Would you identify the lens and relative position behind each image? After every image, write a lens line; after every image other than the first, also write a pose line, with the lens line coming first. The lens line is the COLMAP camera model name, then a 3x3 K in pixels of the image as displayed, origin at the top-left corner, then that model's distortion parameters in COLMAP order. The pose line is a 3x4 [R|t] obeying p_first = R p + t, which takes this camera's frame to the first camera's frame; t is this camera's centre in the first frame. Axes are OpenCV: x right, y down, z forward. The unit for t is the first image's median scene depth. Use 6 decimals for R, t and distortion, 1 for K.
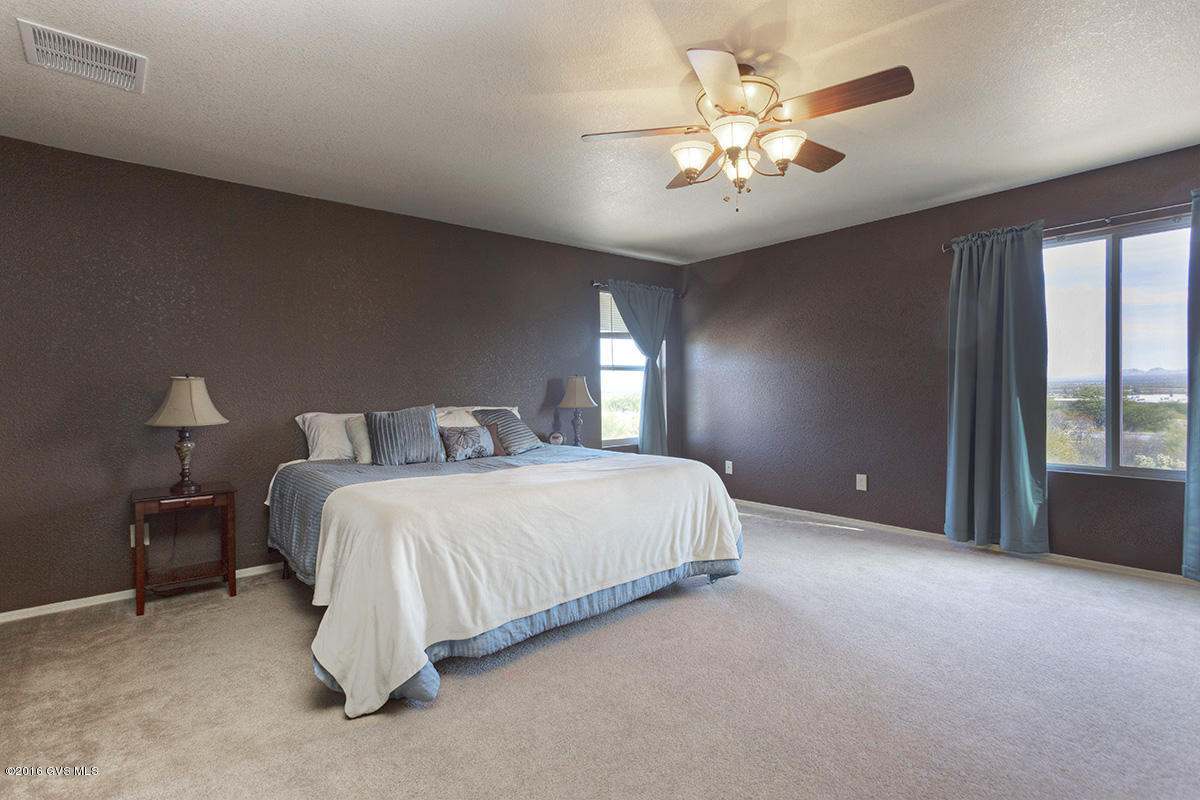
lens RADIAL K [[564.6, 0, 601.6], [0, 564.6, 397.3], [0, 0, 1]] dist [-0.001562, 0.001649]
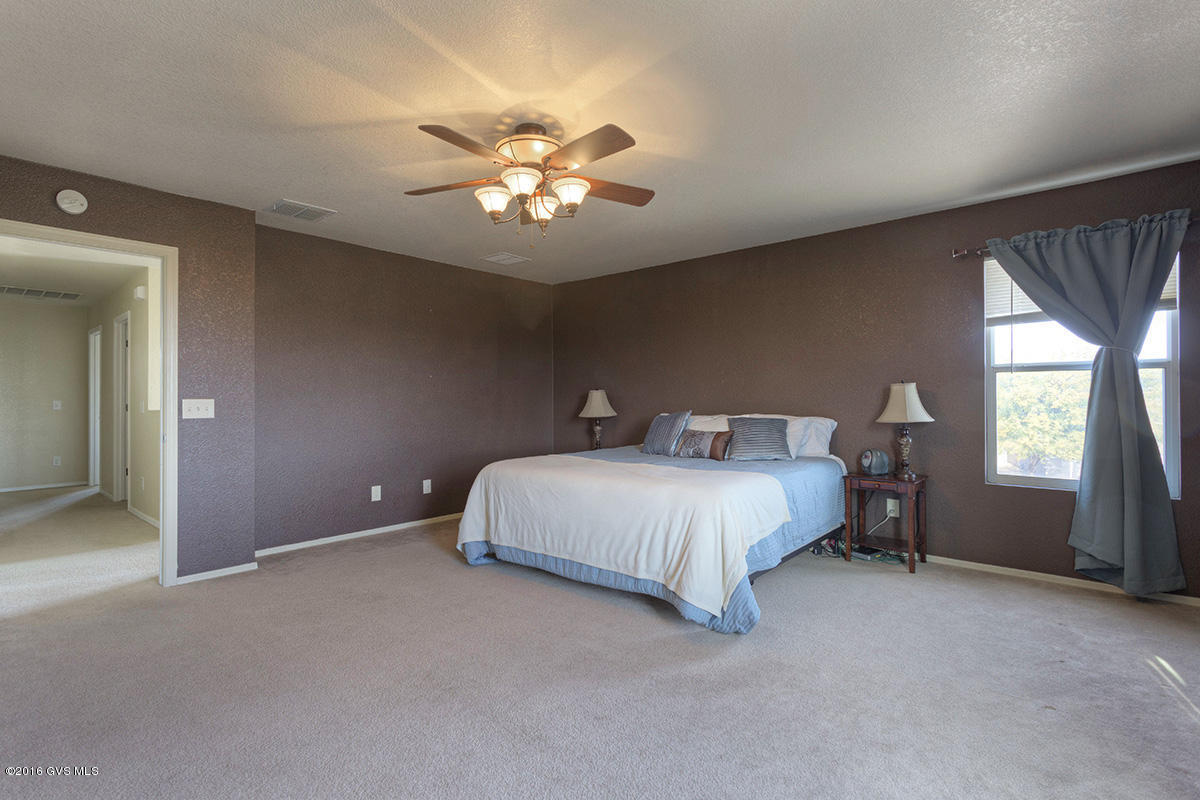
lens RADIAL K [[564.6, 0, 602.2], [0, 564.6, 395.0], [0, 0, 1]] dist [-0.001562, 0.001649]
pose [[0.160799, 0.008790, -0.986948, 1.216850], [-0.012440, 0.999899, 0.006878, -0.037330], [0.986909, 0.011172, 0.160892, 0.835490]]
